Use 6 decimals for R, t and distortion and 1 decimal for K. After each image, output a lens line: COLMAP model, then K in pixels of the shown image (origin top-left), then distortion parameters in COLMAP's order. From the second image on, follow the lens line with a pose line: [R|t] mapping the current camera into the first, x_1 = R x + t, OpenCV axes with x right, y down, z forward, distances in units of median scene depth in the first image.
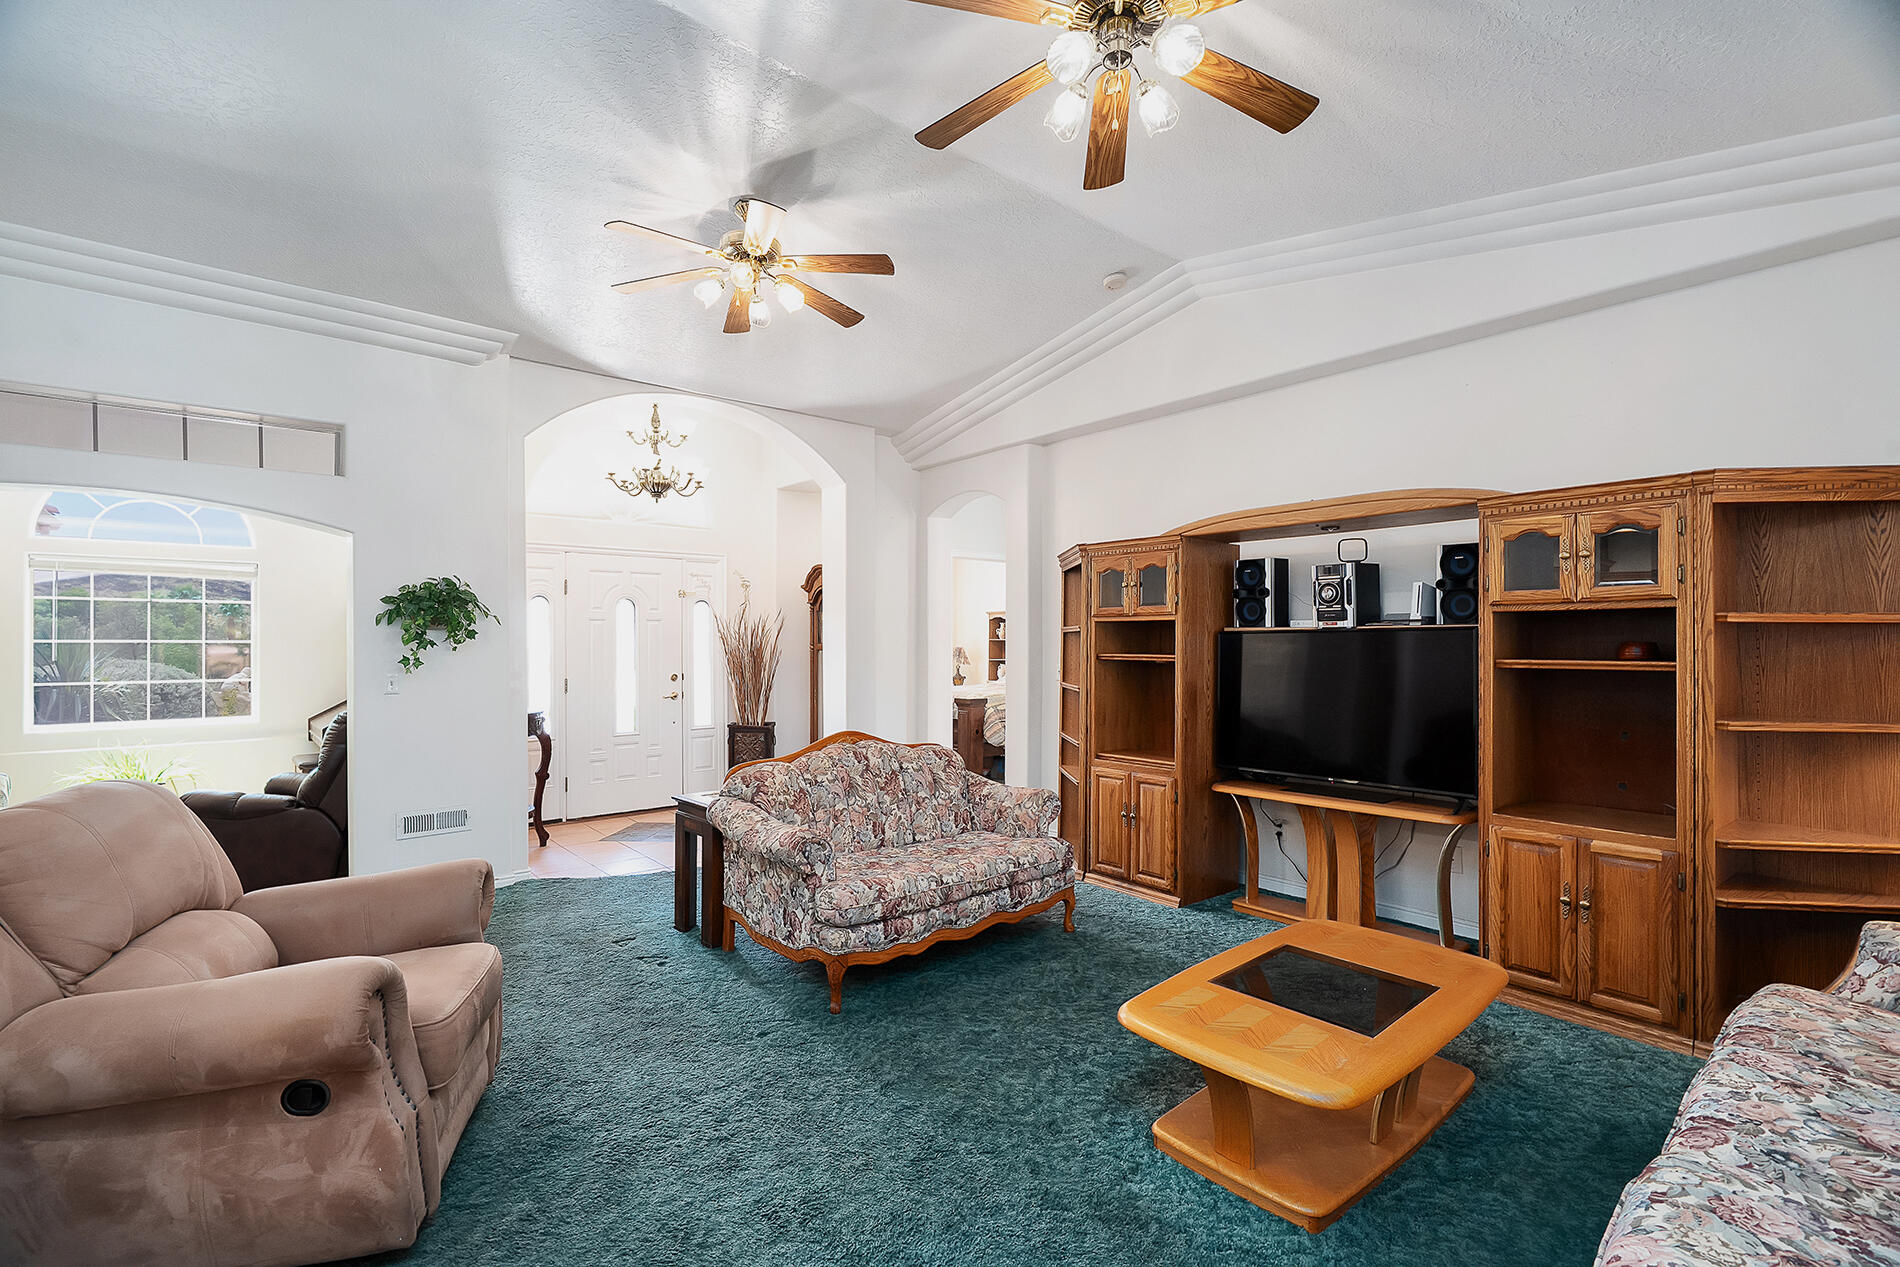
lens RADIAL K [[870.2, 0, 934.3], [0, 870.2, 645.2], [0, 0, 1]] dist [-0.008082, 0.001543]
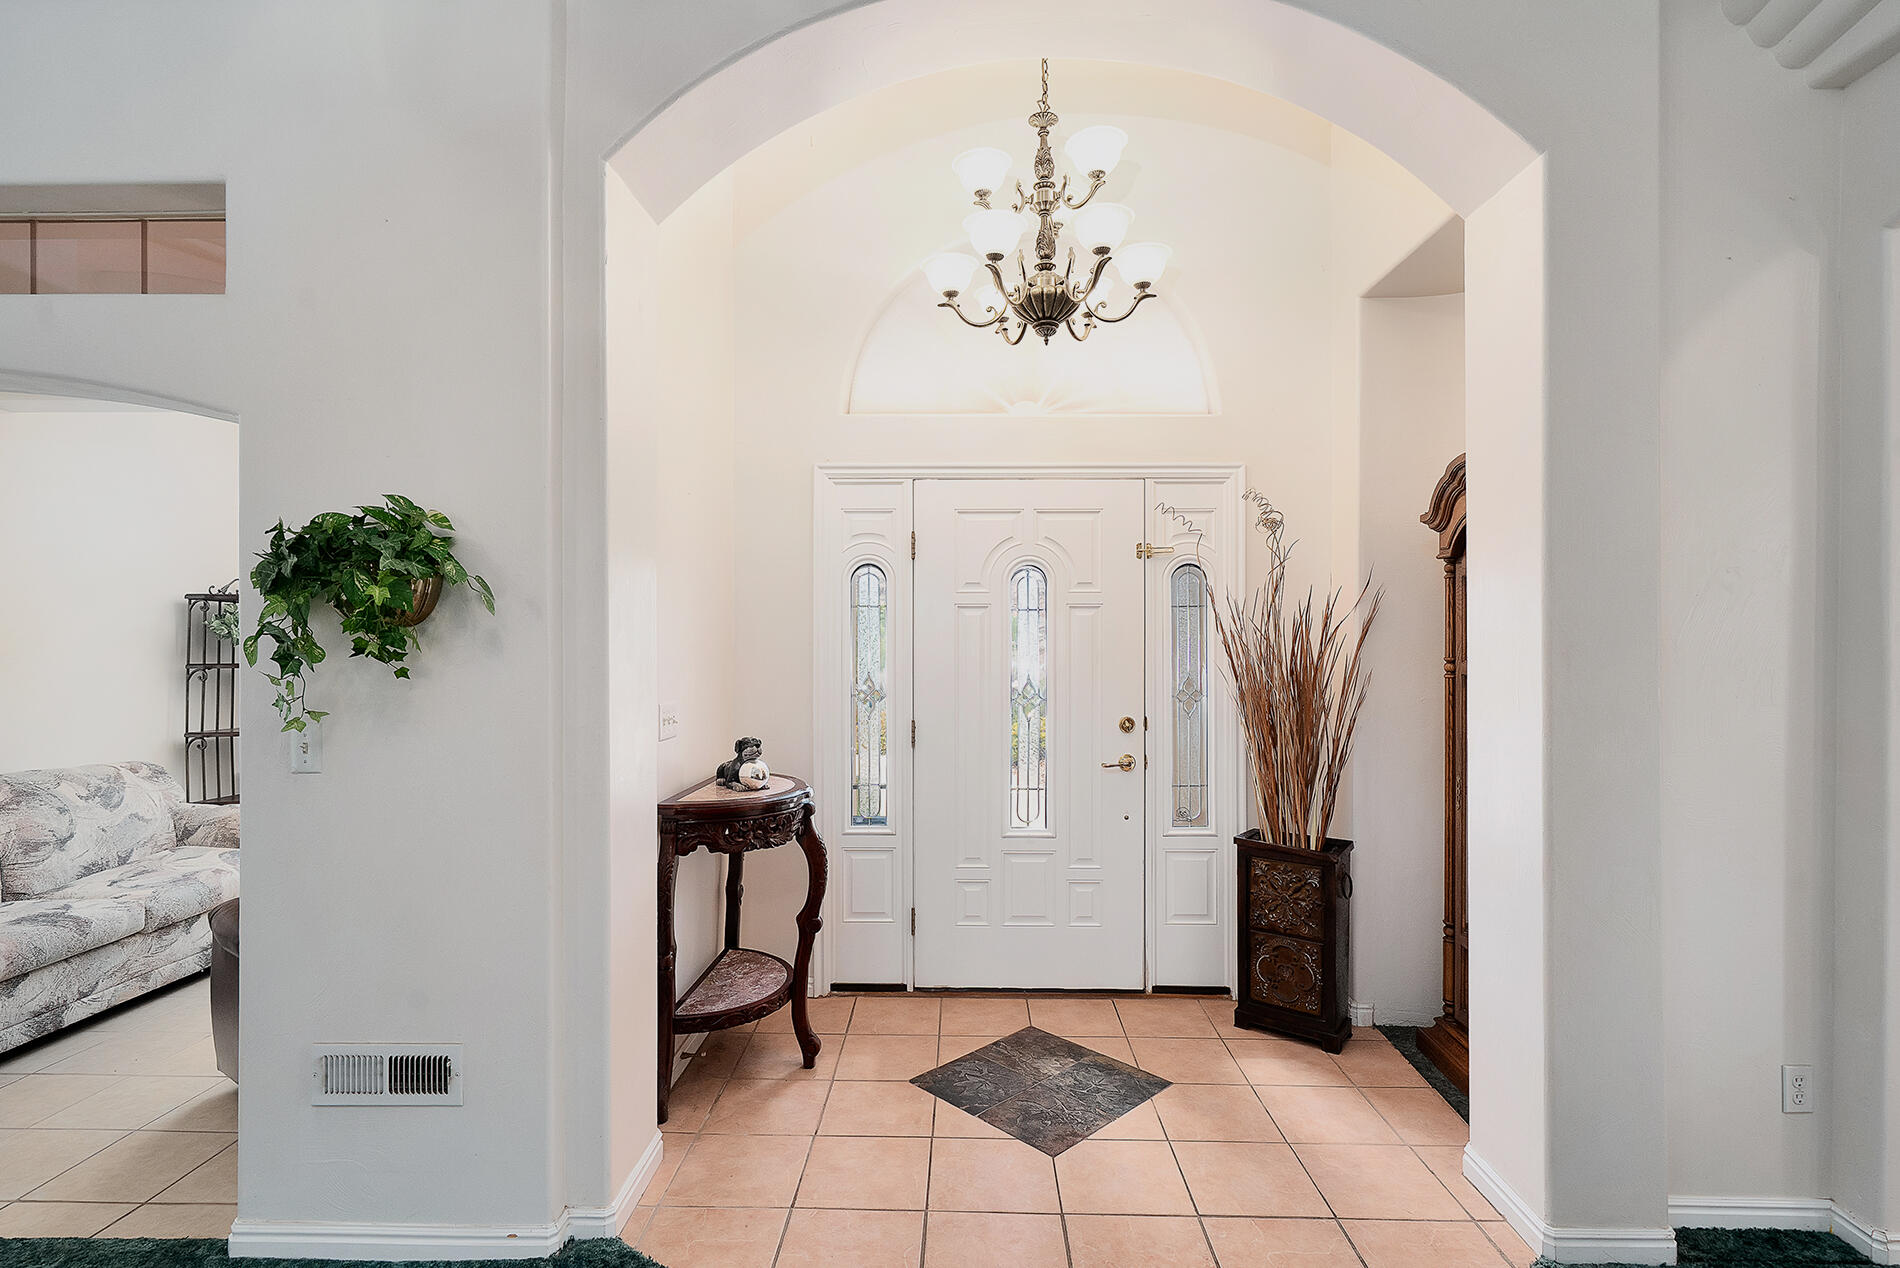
lens RADIAL K [[908.2, 0, 951.5], [0, 908.2, 633.3], [0, 0, 1]] dist [-0.000658, -0.000064]
pose [[0.762249, 0.001153, -0.647283, -0.046675], [-0.007455, 0.999948, -0.006998, -0.009294], [0.647241, 0.010160, 0.762218, 0.548871]]
